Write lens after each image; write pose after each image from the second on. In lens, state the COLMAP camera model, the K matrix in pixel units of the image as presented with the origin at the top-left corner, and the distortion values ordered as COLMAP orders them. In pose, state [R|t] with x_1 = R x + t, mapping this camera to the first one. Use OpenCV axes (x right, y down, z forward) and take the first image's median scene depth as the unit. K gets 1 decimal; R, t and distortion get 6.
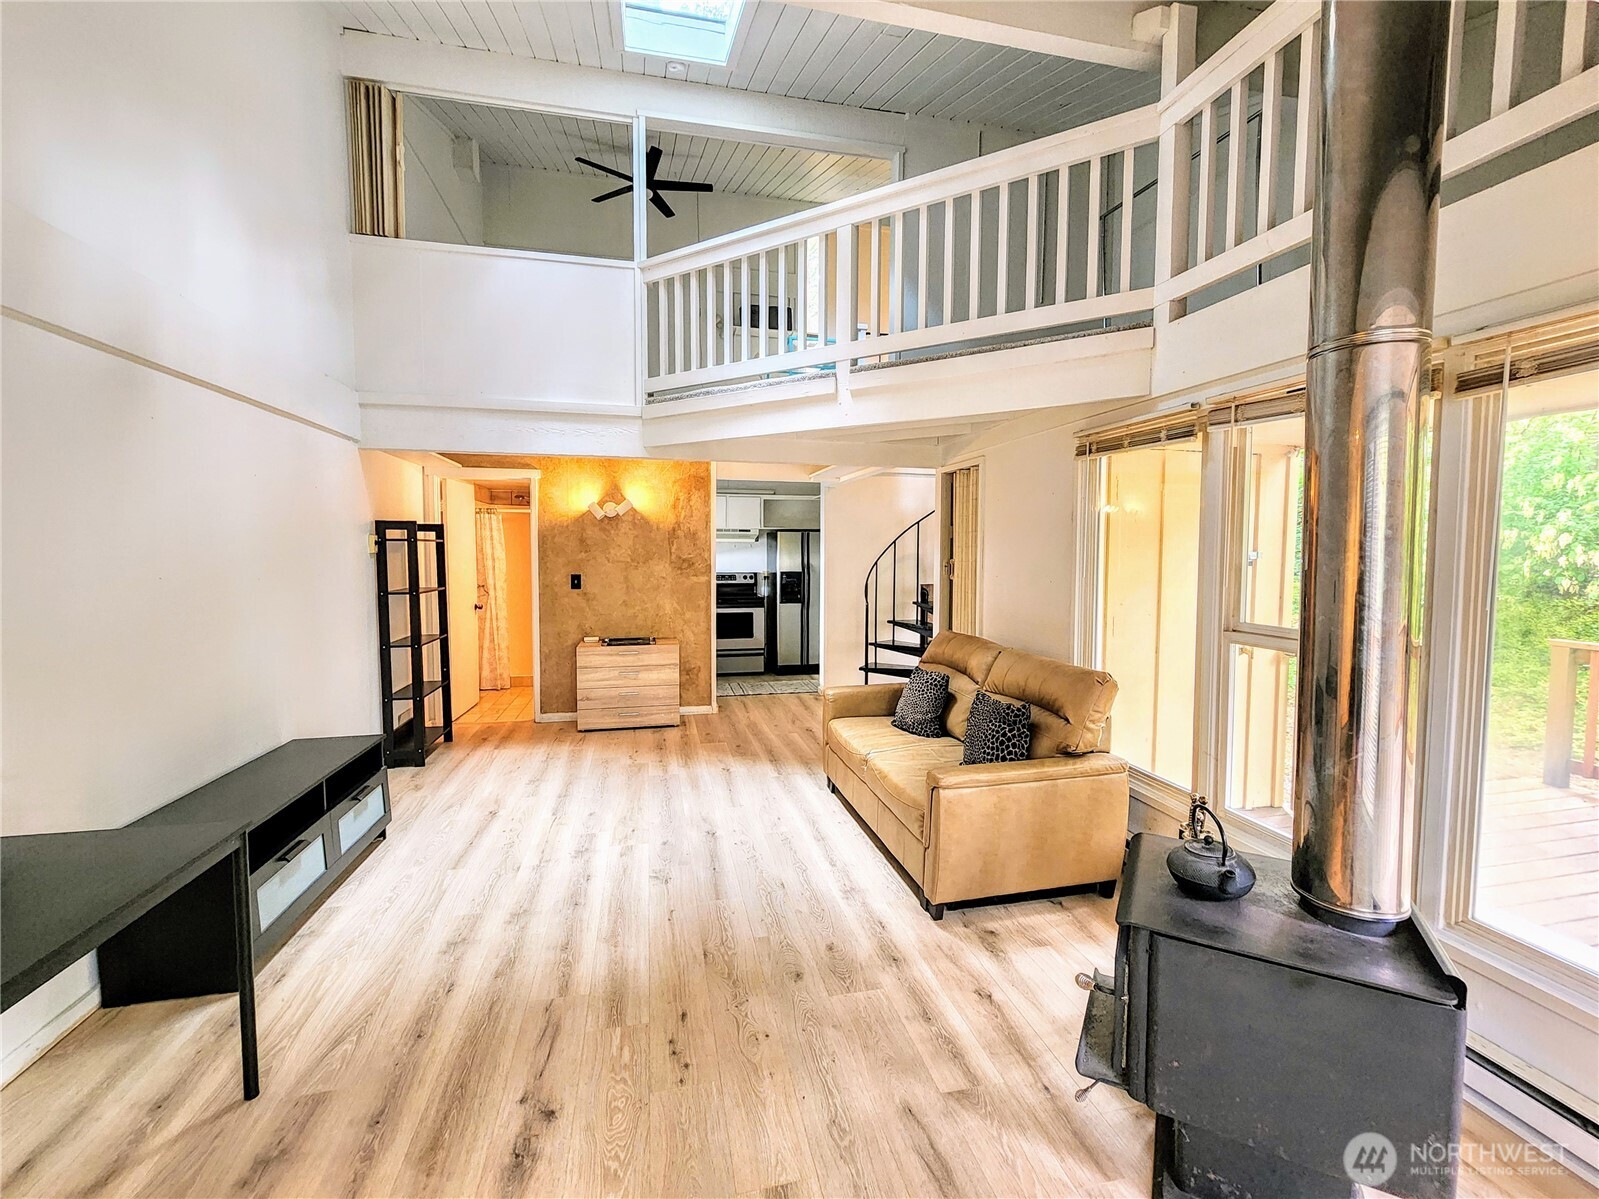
lens RADIAL K [[668.1, 0, 793.3], [0, 668.1, 592.5], [0, 0, 1]] dist [0.001870, -0.000641]
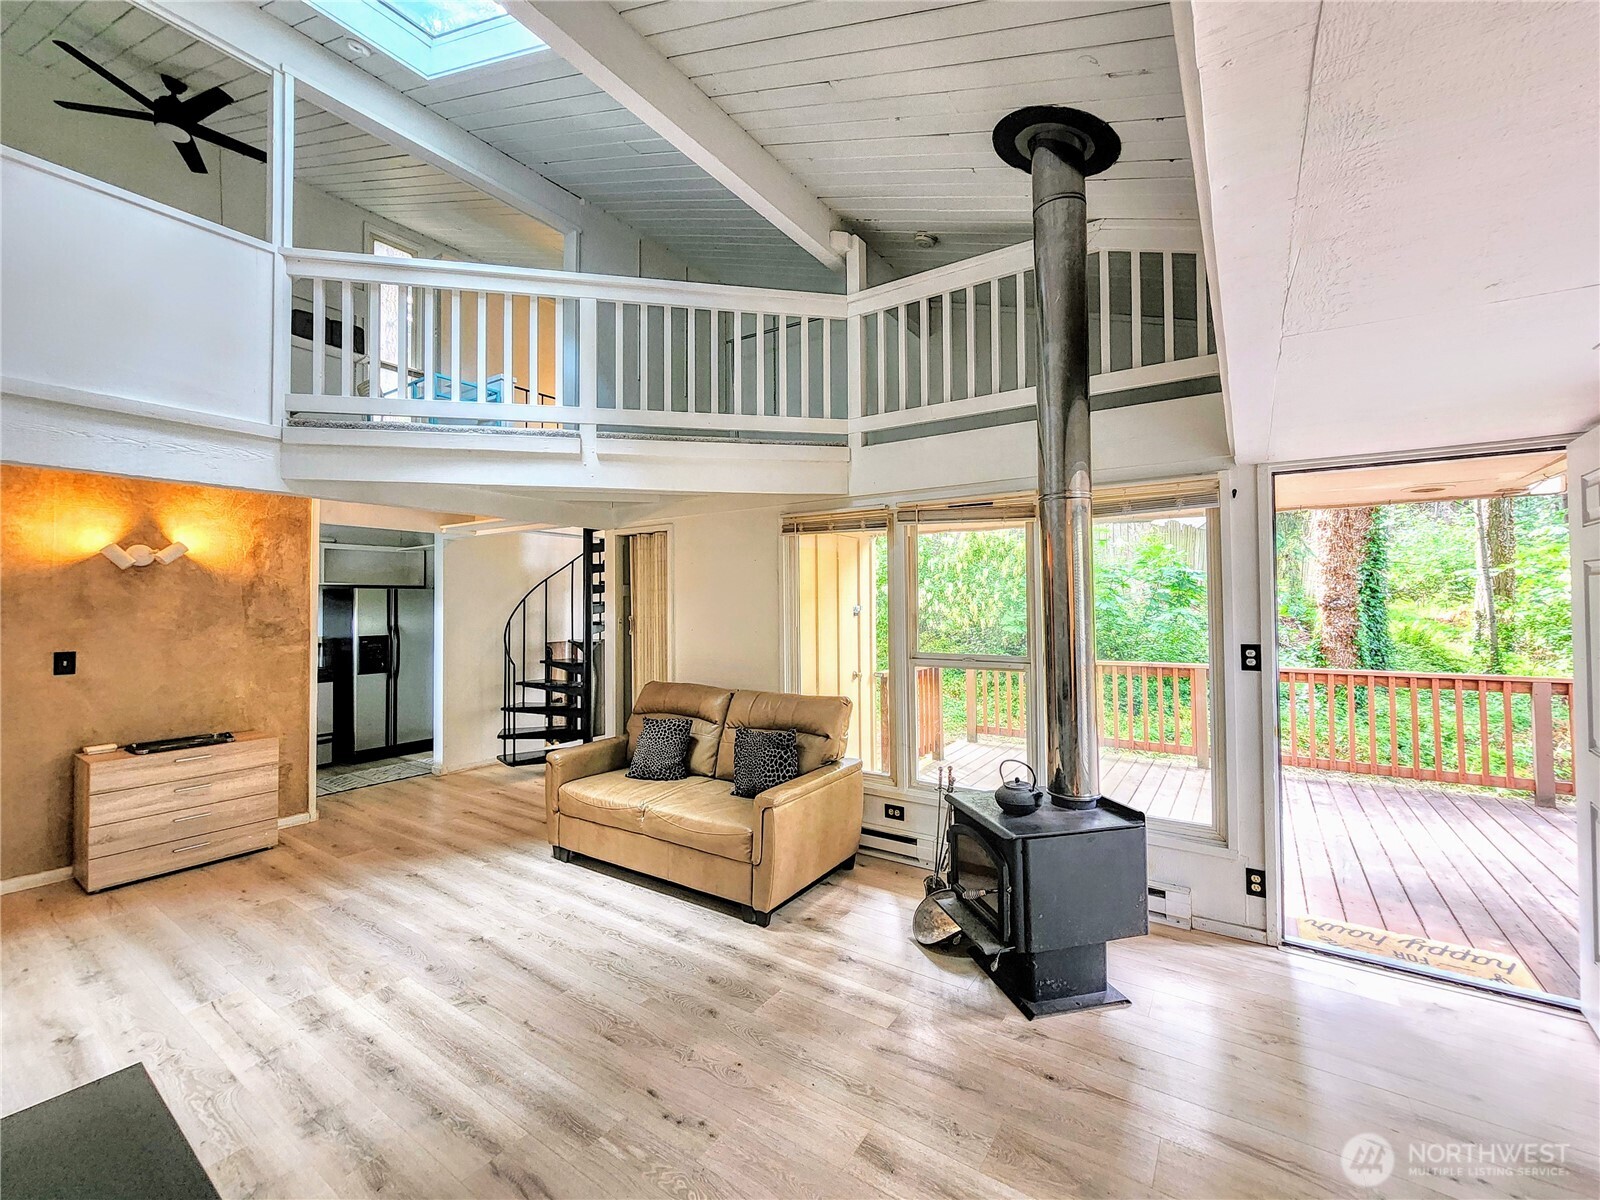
lens RADIAL K [[668.5, 0, 789.0], [0, 668.5, 594.6], [0, 0, 1]] dist [0.001870, -0.000641]
pose [[0.731330, 0.000457, 0.682023, -0.369511], [0.055027, 0.996700, -0.059673, -0.007110], [-0.679800, 0.081170, 0.728892, 0.057655]]
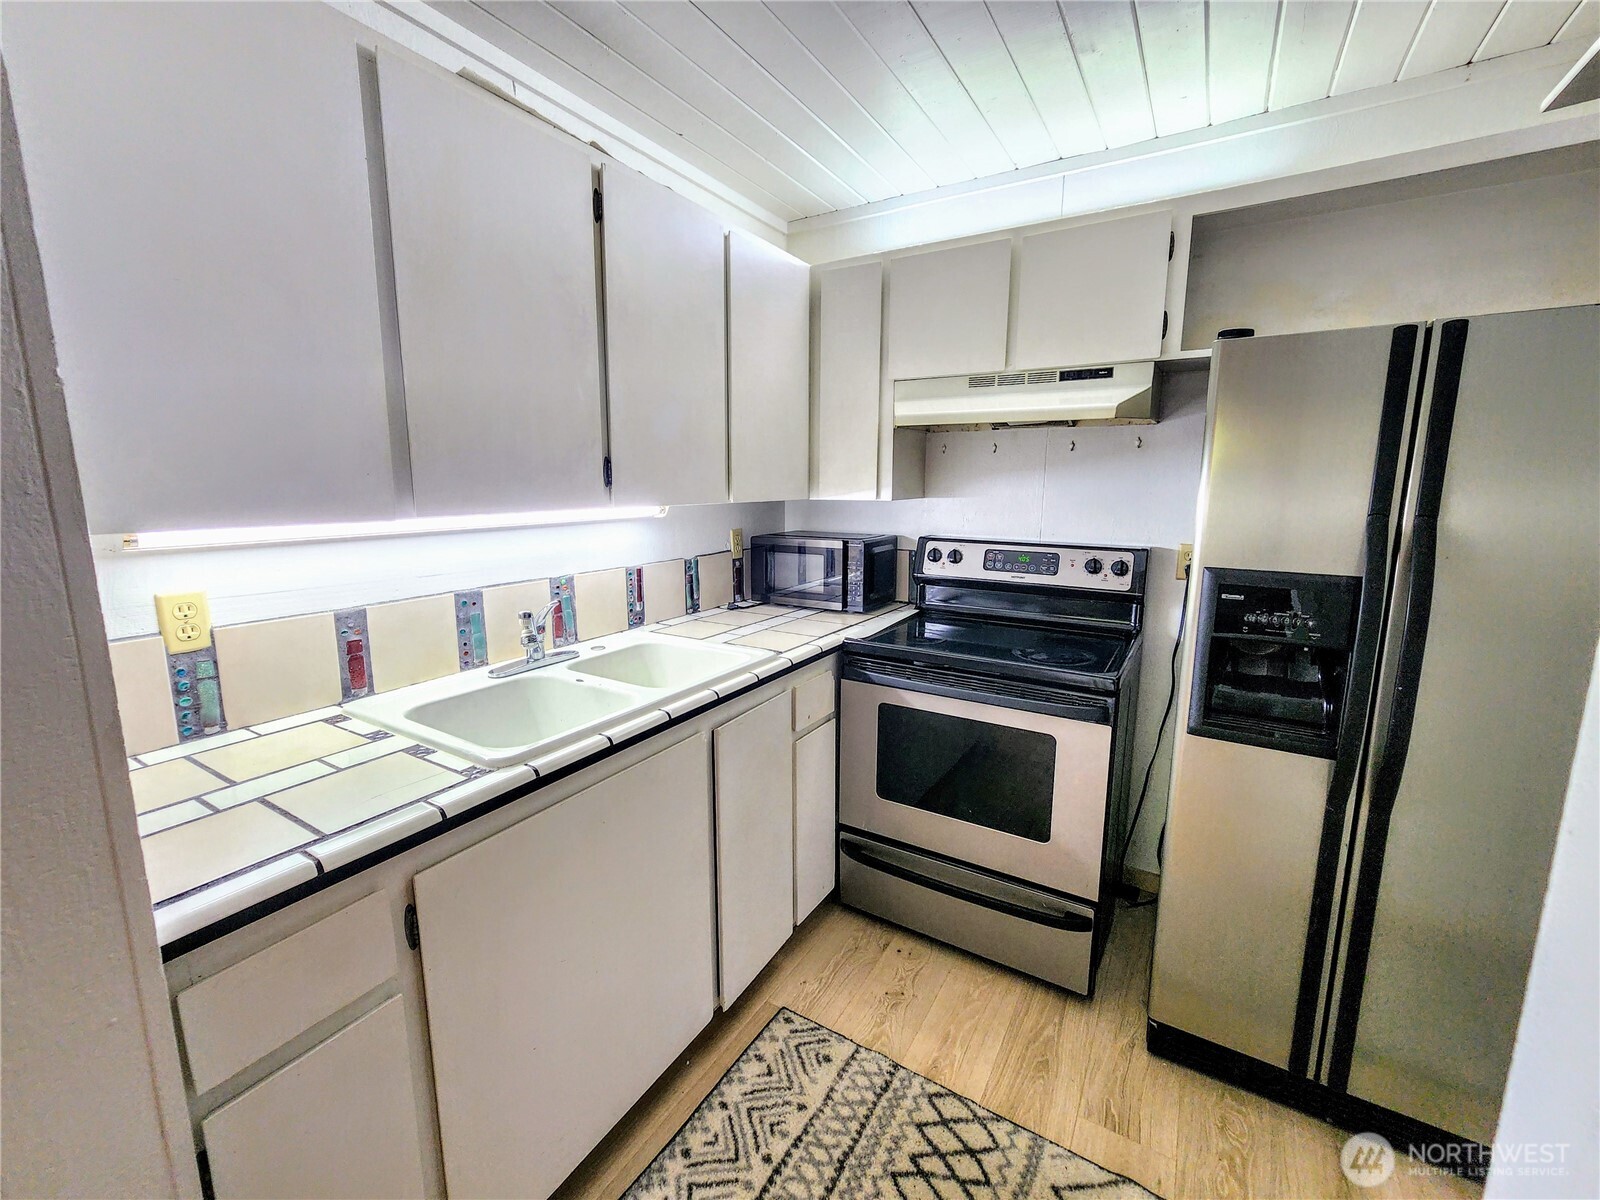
lens RADIAL K [[668.5, 0, 801.2], [0, 668.5, 597.5], [0, 0, 1]] dist [0.001870, -0.000641]
pose [[0.720663, 0.123432, -0.682209, 0.048380], [-0.050047, 0.990718, 0.126383, -0.076716], [0.691477, -0.056937, 0.720152, 1.511085]]
